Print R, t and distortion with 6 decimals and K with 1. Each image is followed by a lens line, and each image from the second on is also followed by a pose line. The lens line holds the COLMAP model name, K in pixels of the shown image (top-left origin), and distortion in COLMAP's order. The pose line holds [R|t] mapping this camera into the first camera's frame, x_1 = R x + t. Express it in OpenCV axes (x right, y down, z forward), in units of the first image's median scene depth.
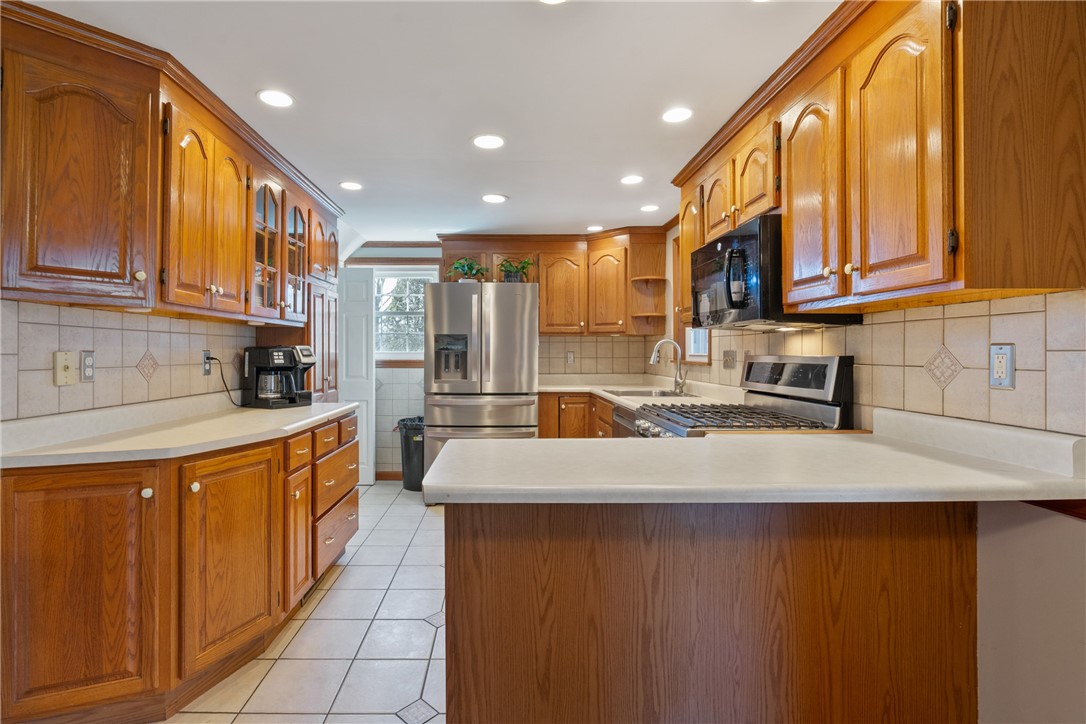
lens RADIAL K [[522.3, 0, 500.7], [0, 522.3, 353.7], [0, 0, 1]] dist [-0.002271, -0.000080]
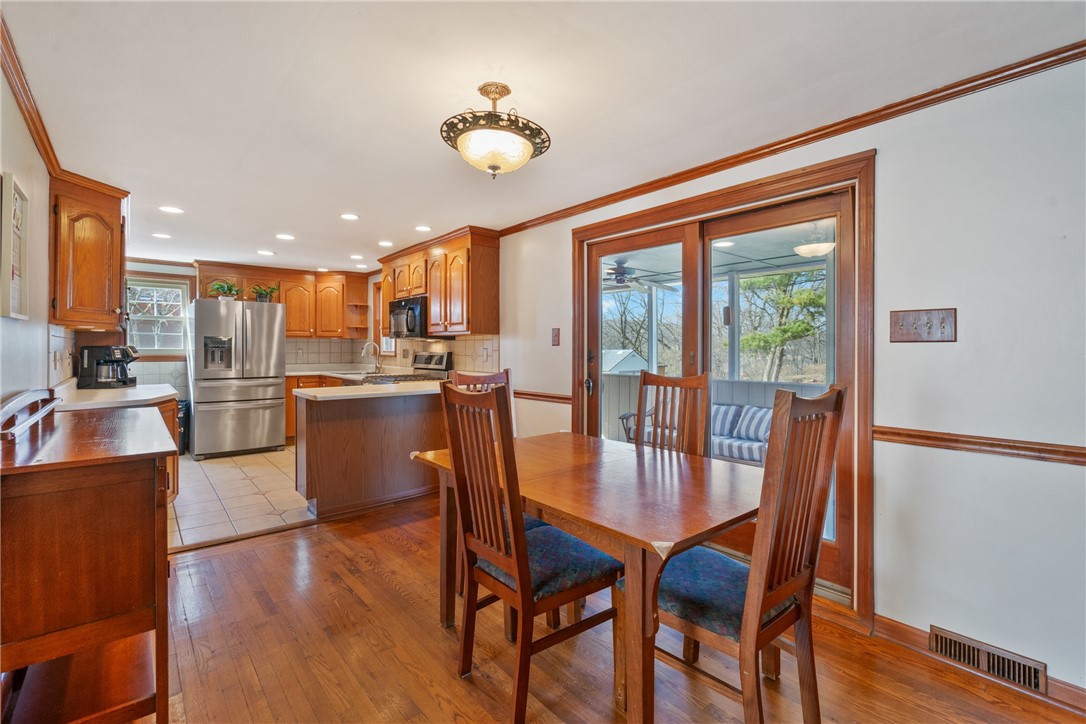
lens RADIAL K [[493.2, 0, 545.0], [0, 493.2, 353.5], [0, 0, 1]] dist [-0.007649, 0.000181]
pose [[0.763087, -0.003744, 0.646285, -0.409176], [-0.002760, 0.999955, 0.009052, -0.008944], [-0.646290, -0.008691, 0.763042, -0.854000]]
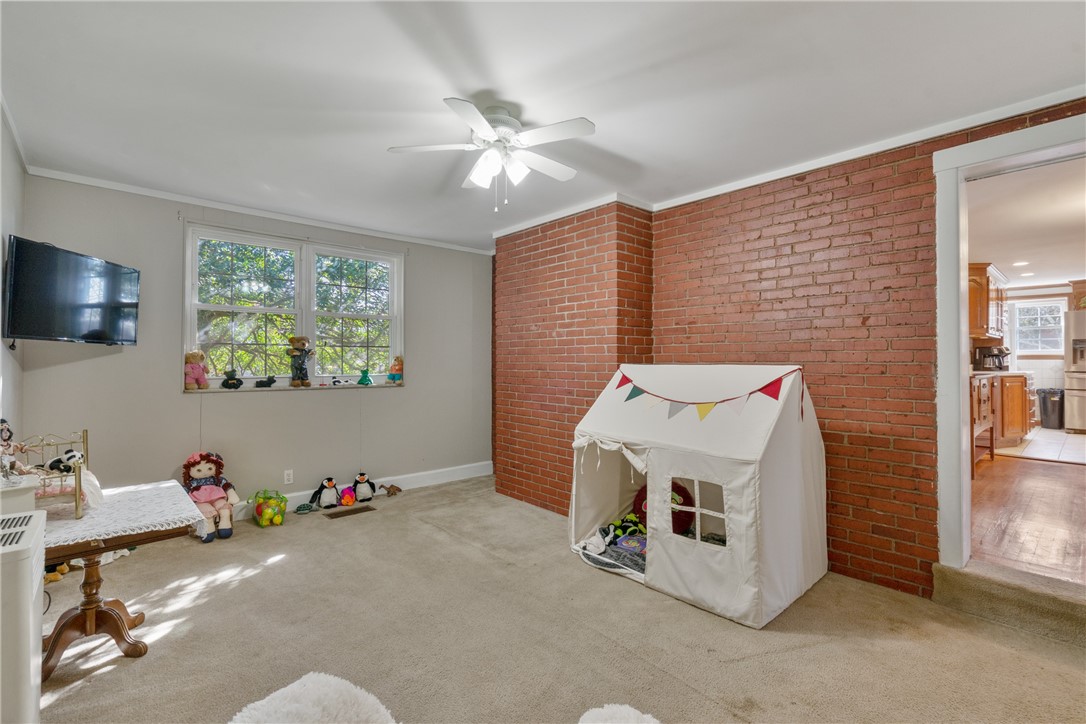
lens RADIAL K [[493.2, 0, 538.6], [0, 493.2, 355.7], [0, 0, 1]] dist [-0.007649, 0.000181]
pose [[0.659849, -0.008782, -0.751347, -0.109353], [0.000296, 0.999935, -0.011427, 0.057632], [0.751398, 0.007317, 0.659809, -2.247317]]
